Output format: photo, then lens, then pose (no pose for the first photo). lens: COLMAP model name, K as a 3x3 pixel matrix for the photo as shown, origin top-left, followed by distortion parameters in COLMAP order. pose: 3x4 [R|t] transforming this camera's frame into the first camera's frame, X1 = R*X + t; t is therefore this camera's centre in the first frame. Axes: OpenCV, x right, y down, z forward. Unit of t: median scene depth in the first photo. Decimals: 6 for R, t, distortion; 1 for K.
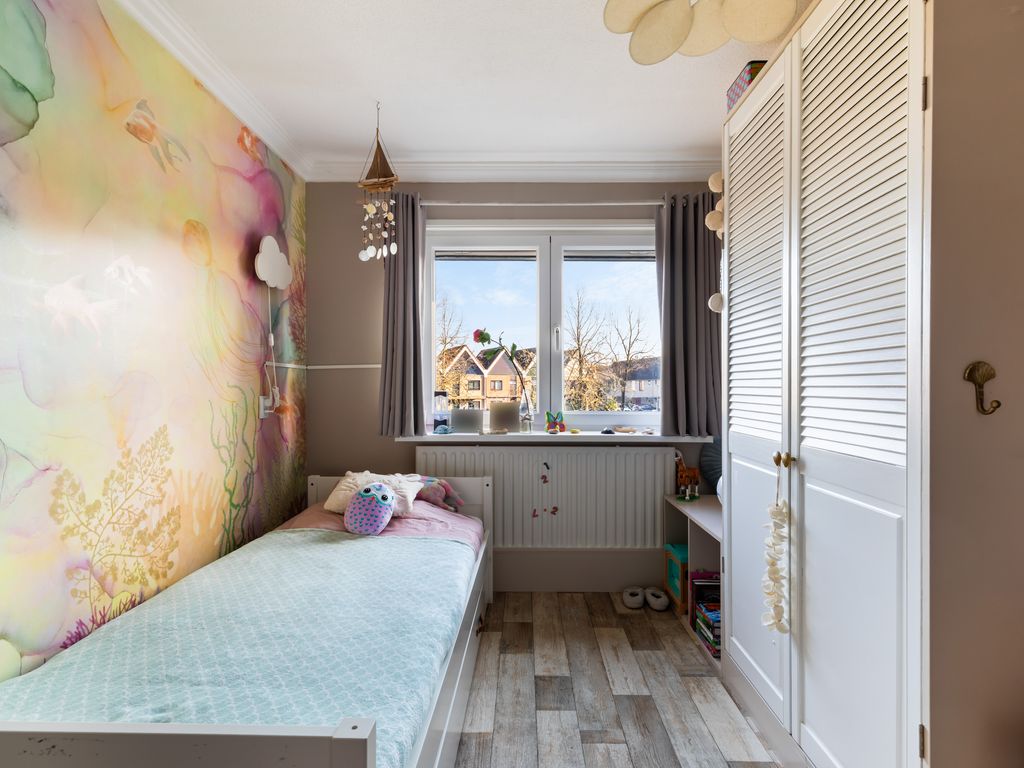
lens RADIAL K [[523.1, 0, 513.2], [0, 523.1, 392.4], [0, 0, 1]] dist [0.012074, -0.000869]
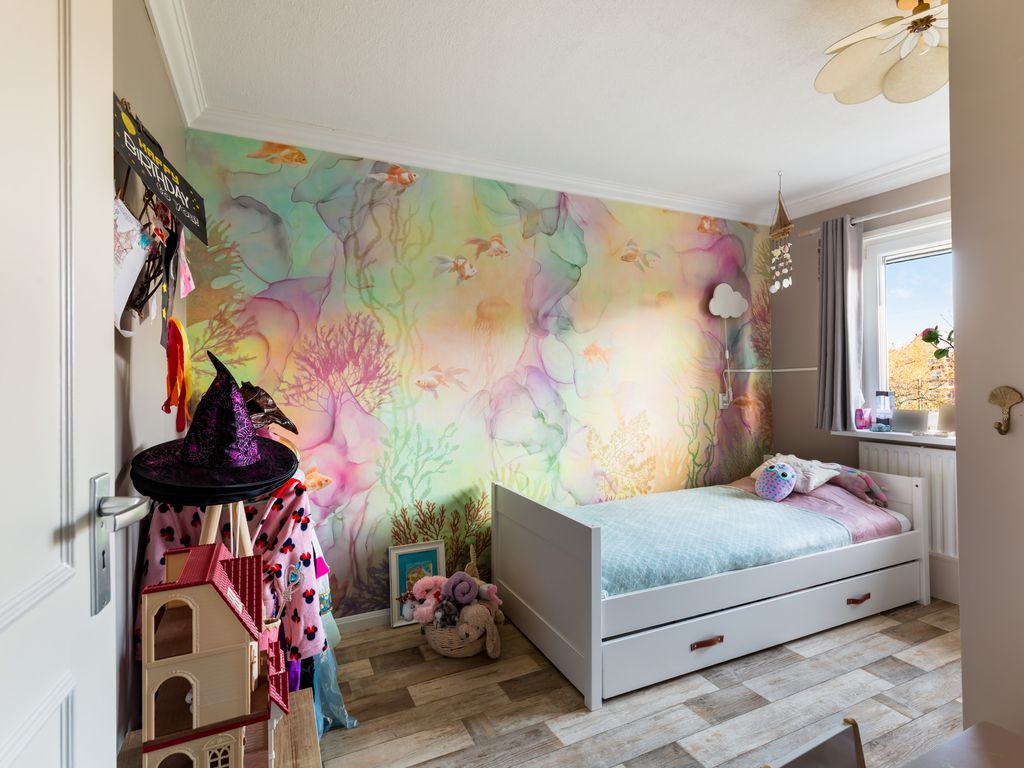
lens RADIAL K [[523.1, 0, 513.2], [0, 523.1, 392.4], [0, 0, 1]] dist [0.012074, -0.000869]
pose [[0.445294, 0.019414, -0.895174, 0.614162], [0.002936, 0.999728, 0.023142, -0.034439], [0.895380, -0.012933, 0.445116, -0.175042]]
